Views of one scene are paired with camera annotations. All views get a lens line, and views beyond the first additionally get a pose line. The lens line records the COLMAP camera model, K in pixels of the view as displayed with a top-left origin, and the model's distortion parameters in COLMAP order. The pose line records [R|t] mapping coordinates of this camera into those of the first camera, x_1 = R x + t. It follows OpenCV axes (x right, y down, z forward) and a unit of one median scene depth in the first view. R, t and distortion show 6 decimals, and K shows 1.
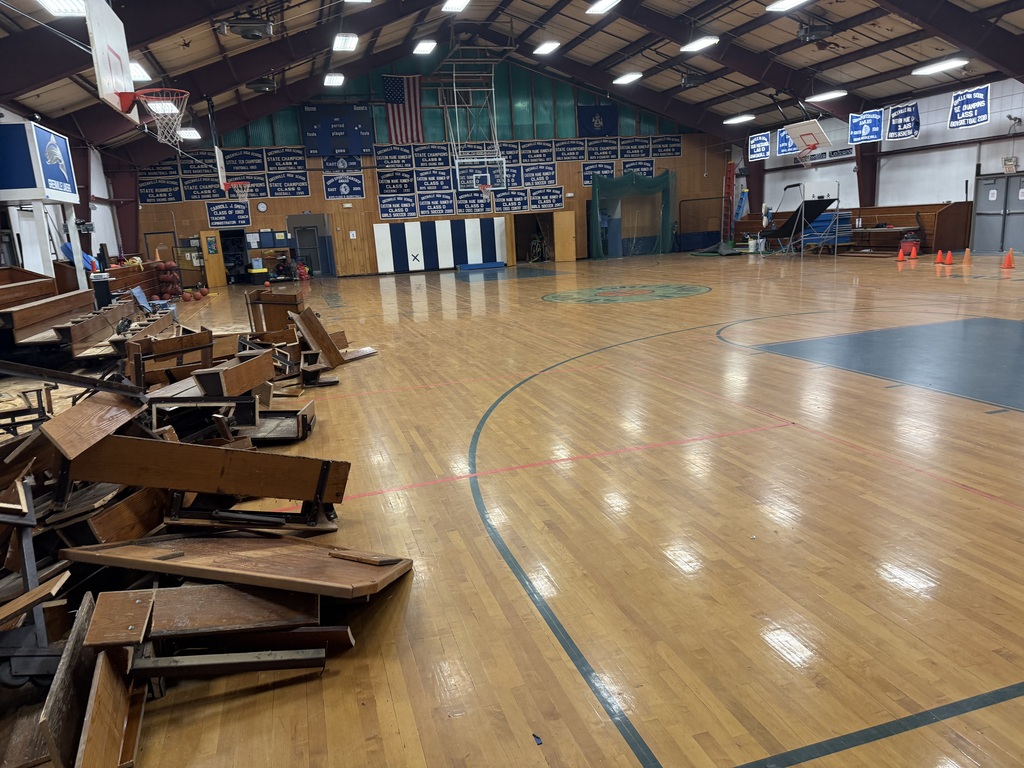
lens RADIAL K [[722.6, 0, 507.0], [0, 722.6, 388.4], [0, 0, 1]] dist [0.060610, -0.068966]
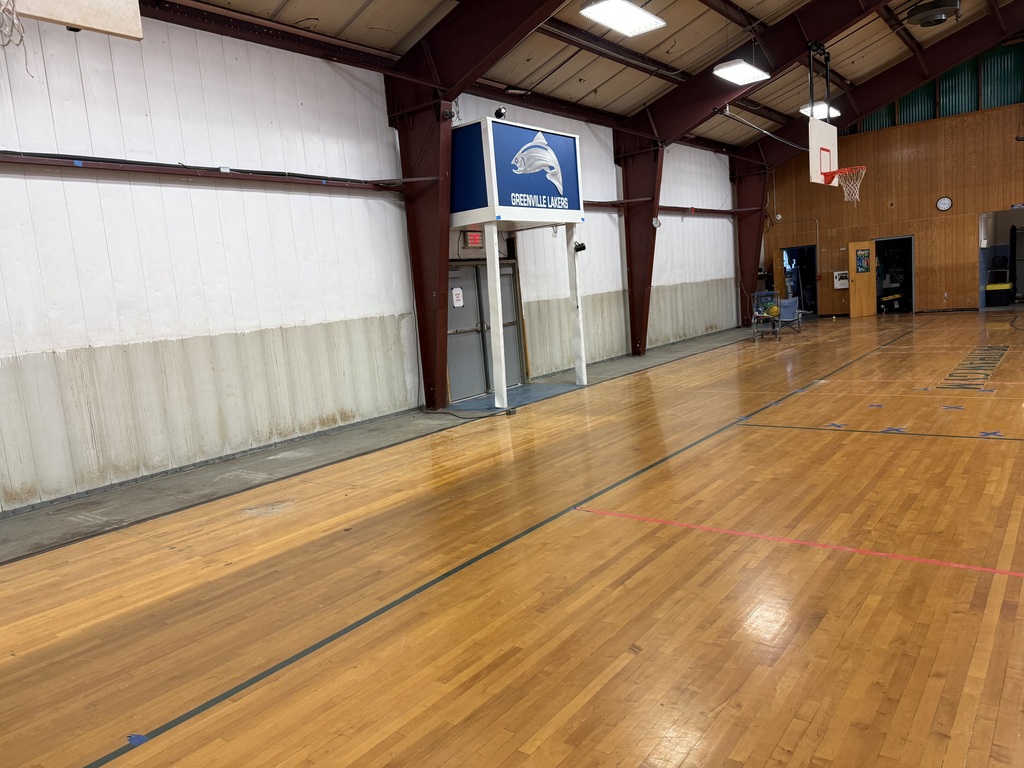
lens RADIAL K [[722.6, 0, 510.7], [0, 722.6, 379.4], [0, 0, 1]] dist [0.060610, -0.068966]
pose [[0.580922, 0.115226, -0.805762, 0.000154], [-0.131767, 0.990185, 0.046600, -0.098960], [0.803223, 0.079102, 0.590403, 0.434263]]
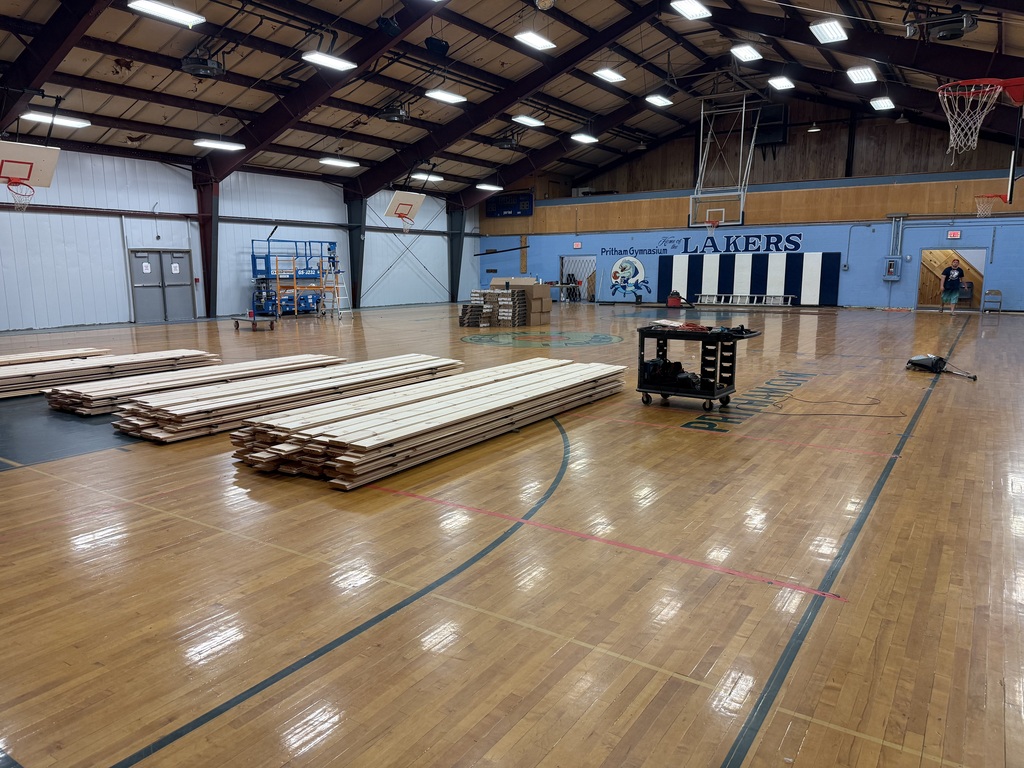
lens RADIAL K [[722.6, 0, 509.3], [0, 722.6, 386.1], [0, 0, 1]] dist [0.060610, -0.068966]
pose [[-0.645009, -0.064081, 0.761483, -0.856726], [0.208104, 0.944087, 0.255720, -0.513623], [-0.735293, 0.323410, -0.595609, 2.510084]]
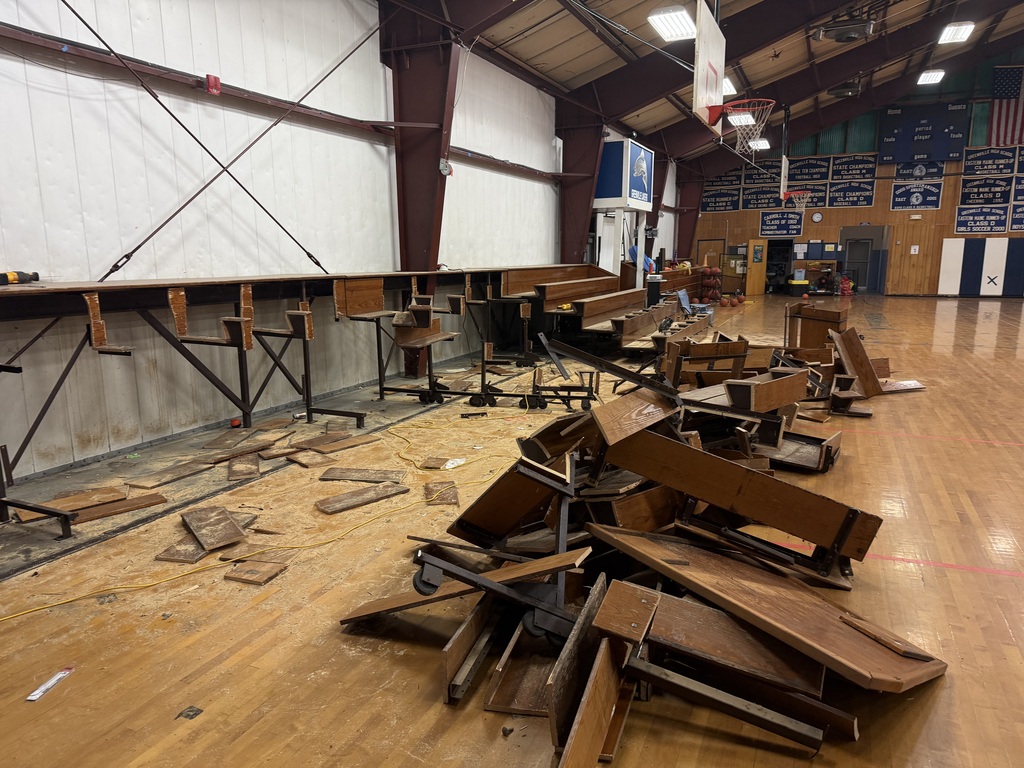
lens RADIAL K [[722.6, 0, 505.1], [0, 722.6, 394.2], [0, 0, 1]] dist [0.060610, -0.068966]
pose [[0.761954, 0.178306, -0.622602, -0.010600], [-0.181204, 0.981652, 0.059372, -0.002747], [0.621765, 0.067580, 0.780283, 0.009976]]
